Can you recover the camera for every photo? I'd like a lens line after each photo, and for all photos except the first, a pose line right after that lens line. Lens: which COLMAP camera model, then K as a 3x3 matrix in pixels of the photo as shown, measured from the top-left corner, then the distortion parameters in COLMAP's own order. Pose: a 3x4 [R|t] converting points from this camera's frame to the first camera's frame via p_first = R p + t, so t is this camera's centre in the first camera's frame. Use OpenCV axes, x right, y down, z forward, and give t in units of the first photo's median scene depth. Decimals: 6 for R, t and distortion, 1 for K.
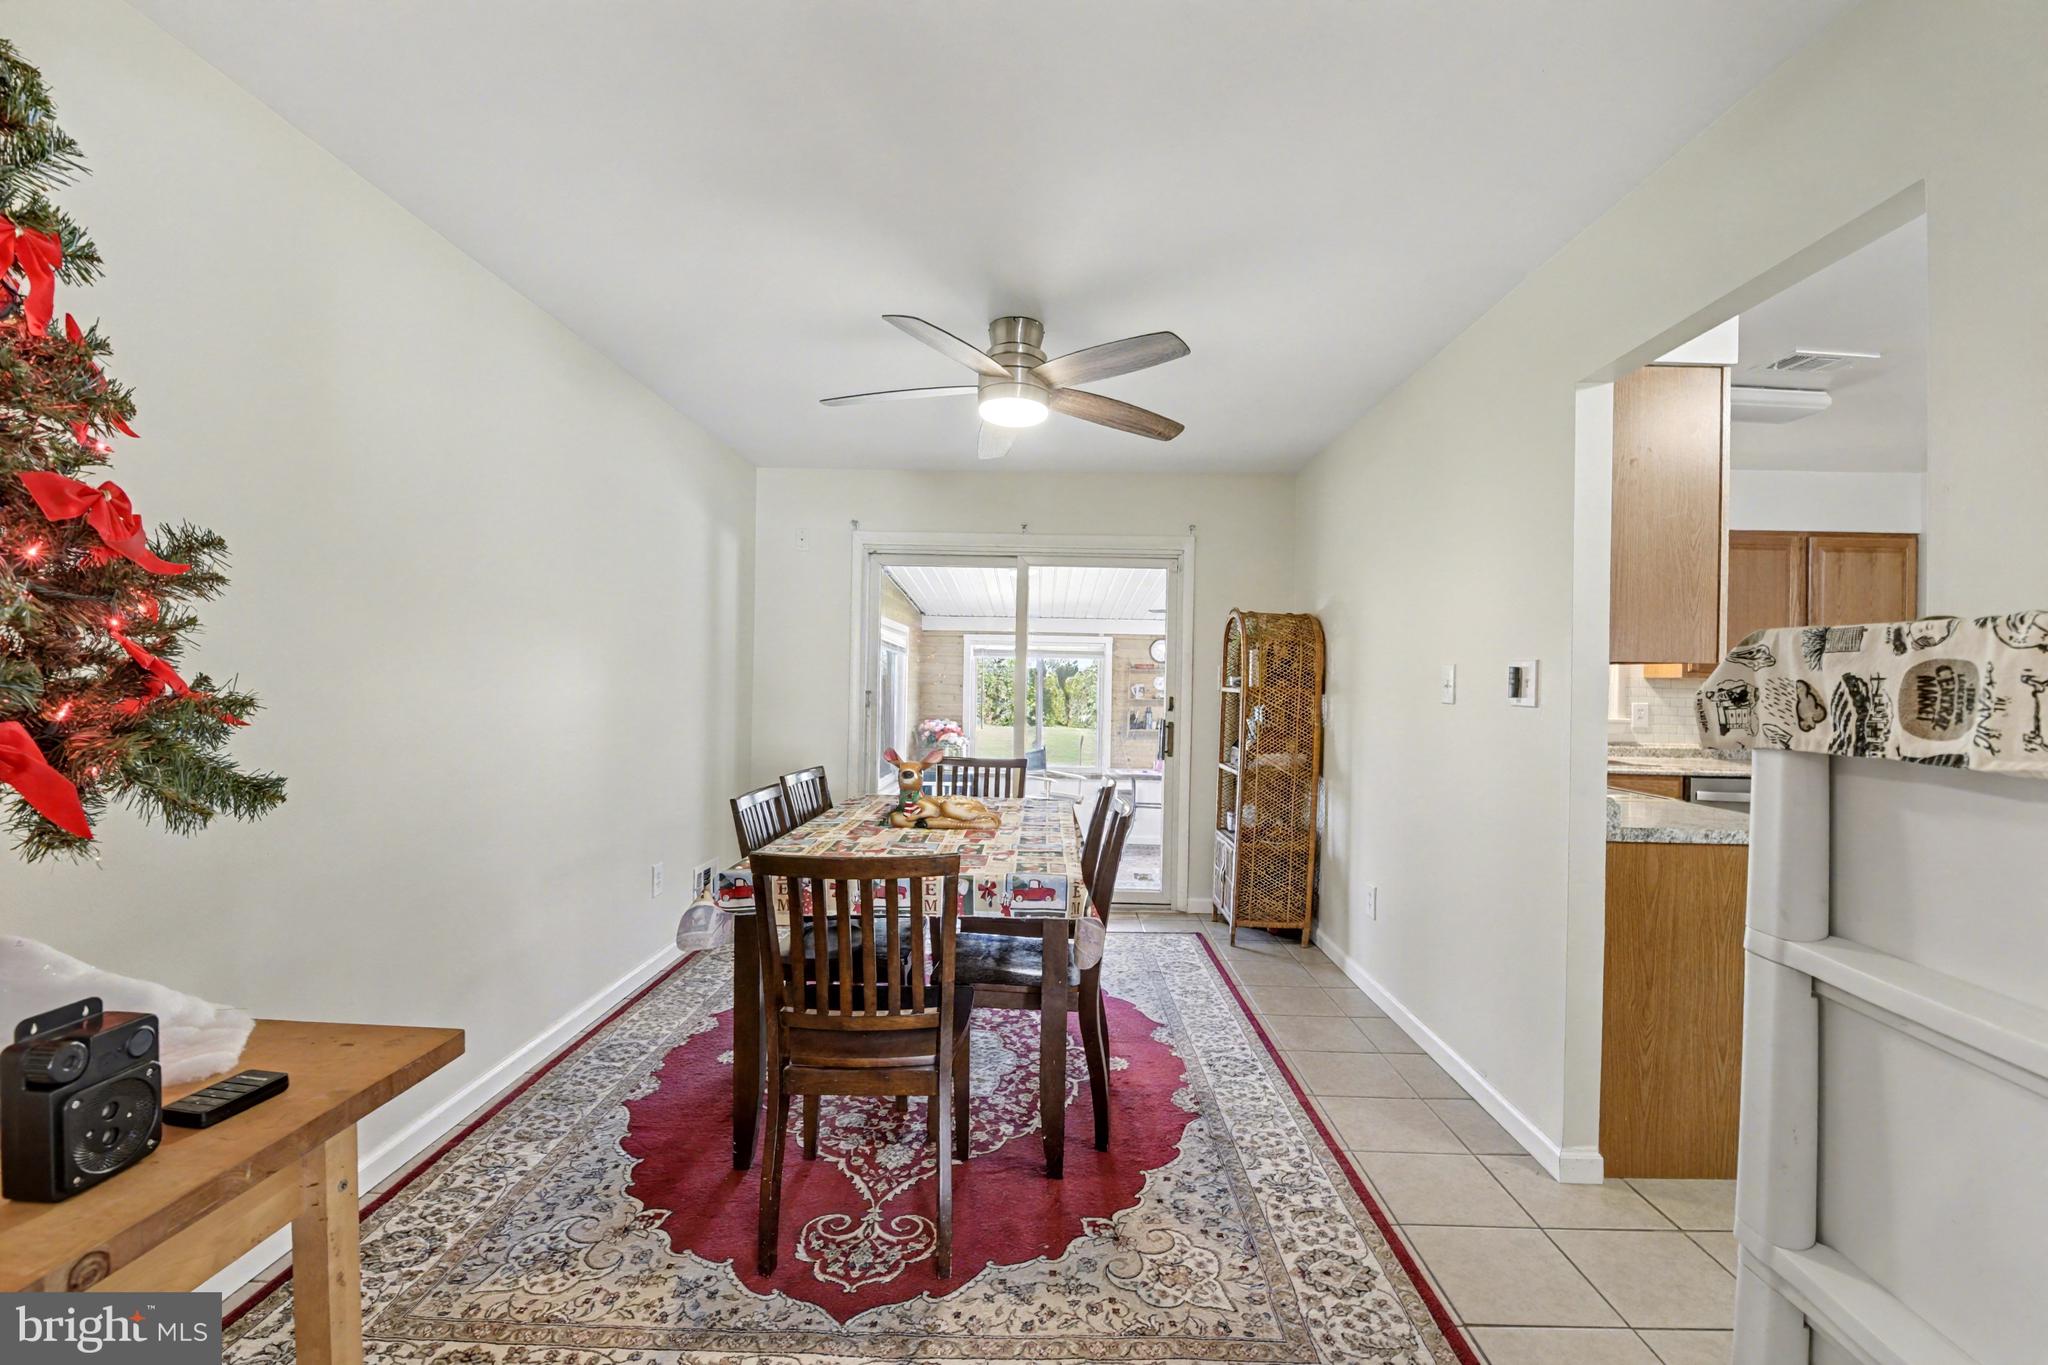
lens RADIAL K [[885.4, 0, 1024.0], [0, 885.4, 682.5], [0, 0, 1]] dist [-0.001369, -0.000146]
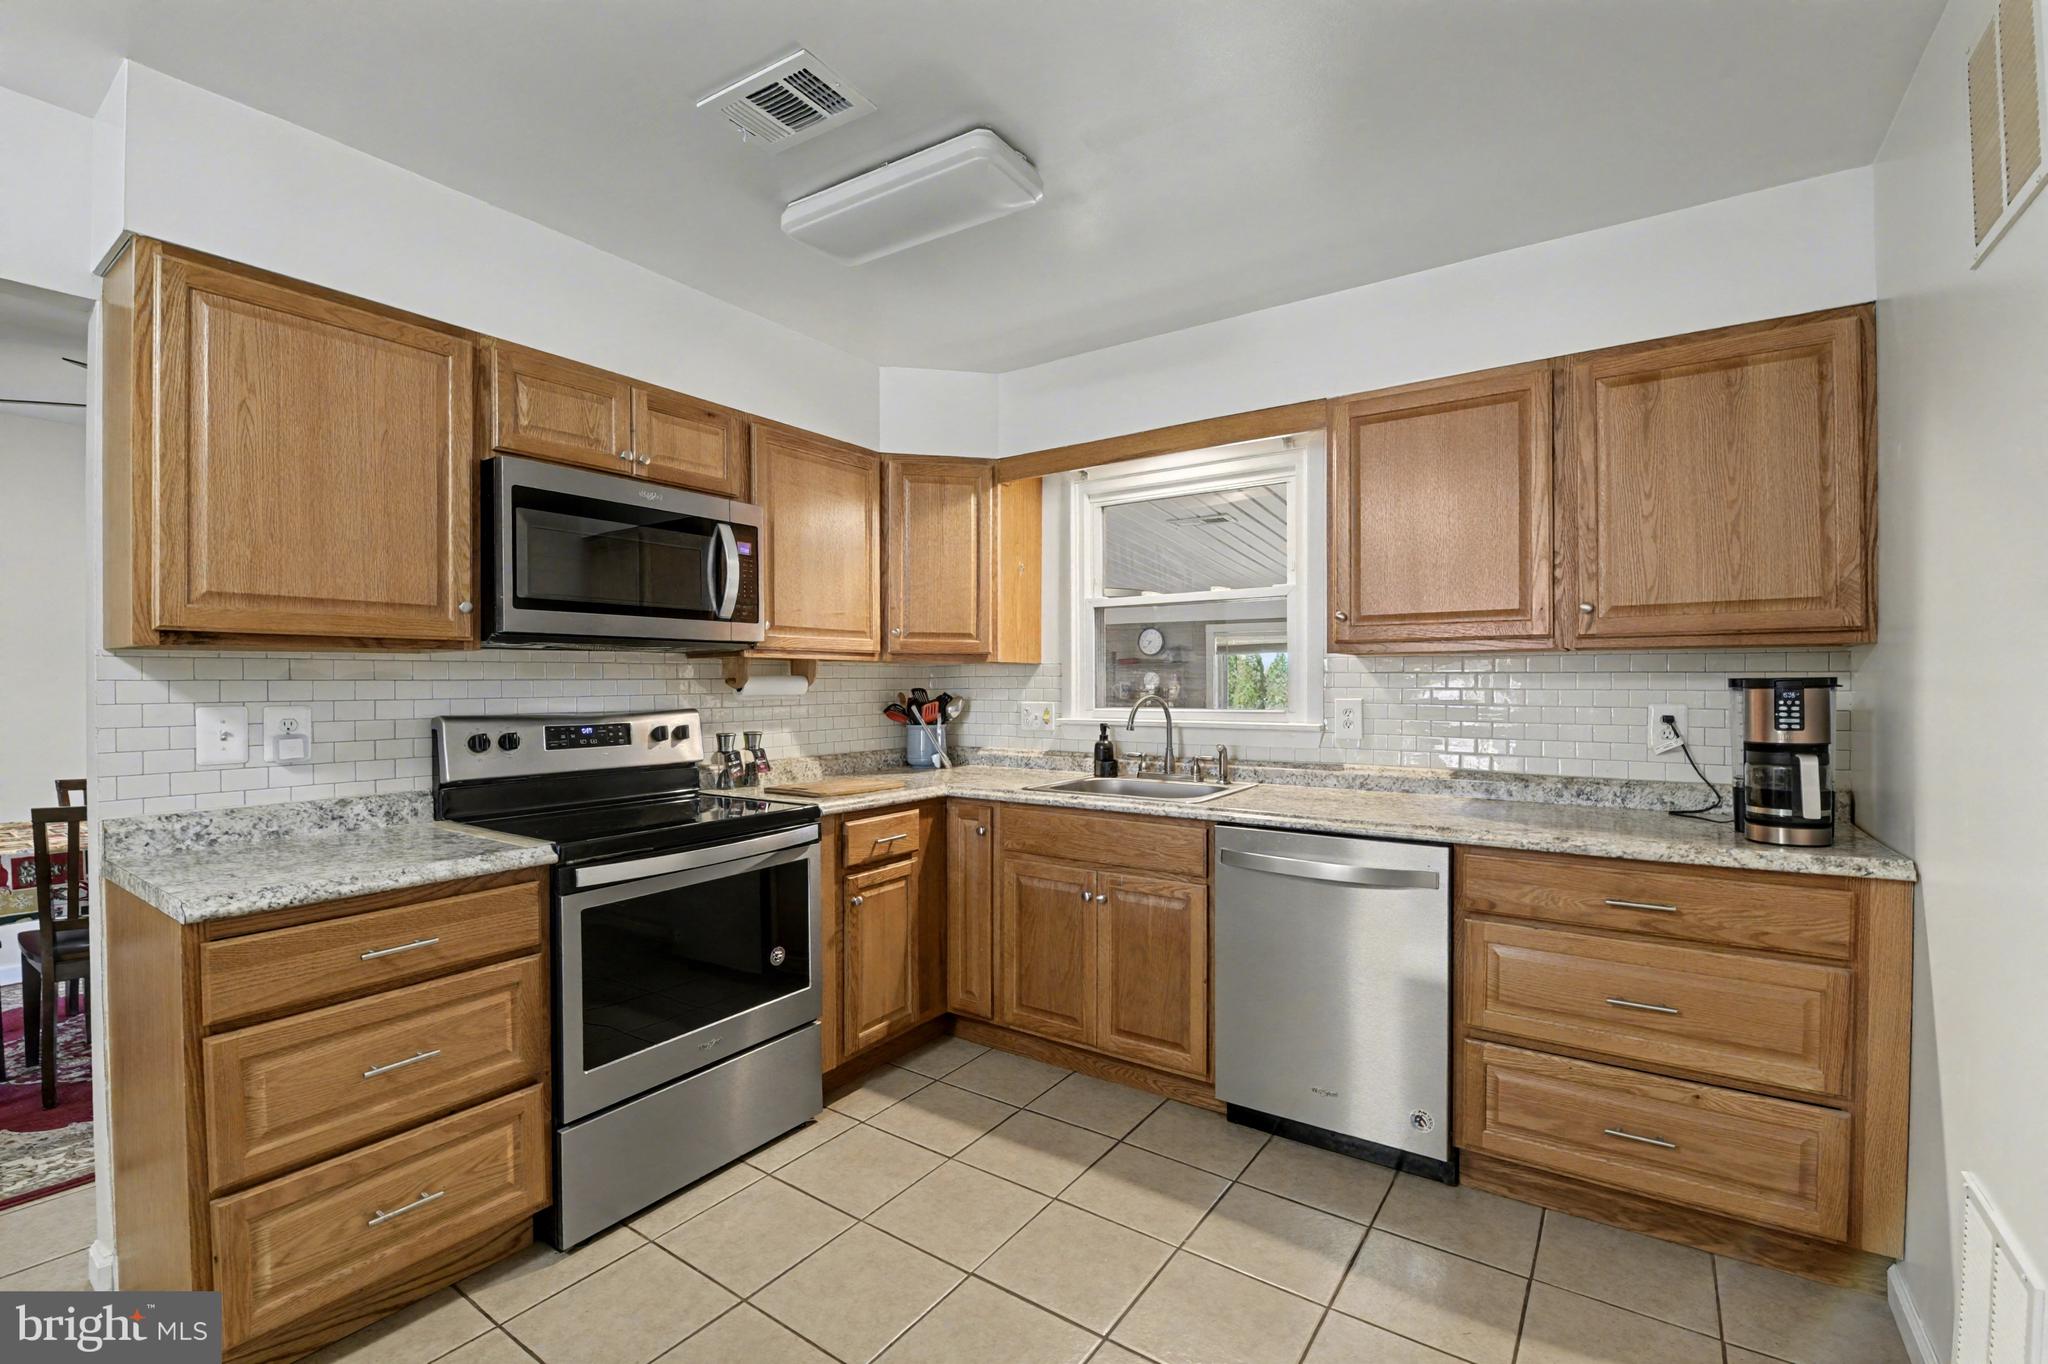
lens RADIAL K [[885.4, 0, 1024.0], [0, 885.4, 682.0], [0, 0, 1]] dist [-0.001369, -0.000146]
pose [[0.827385, -0.022100, -0.561200, 0.907671], [0.019827, 0.999752, -0.010140, 0.014415], [0.561285, -0.002737, 0.827618, 0.401874]]
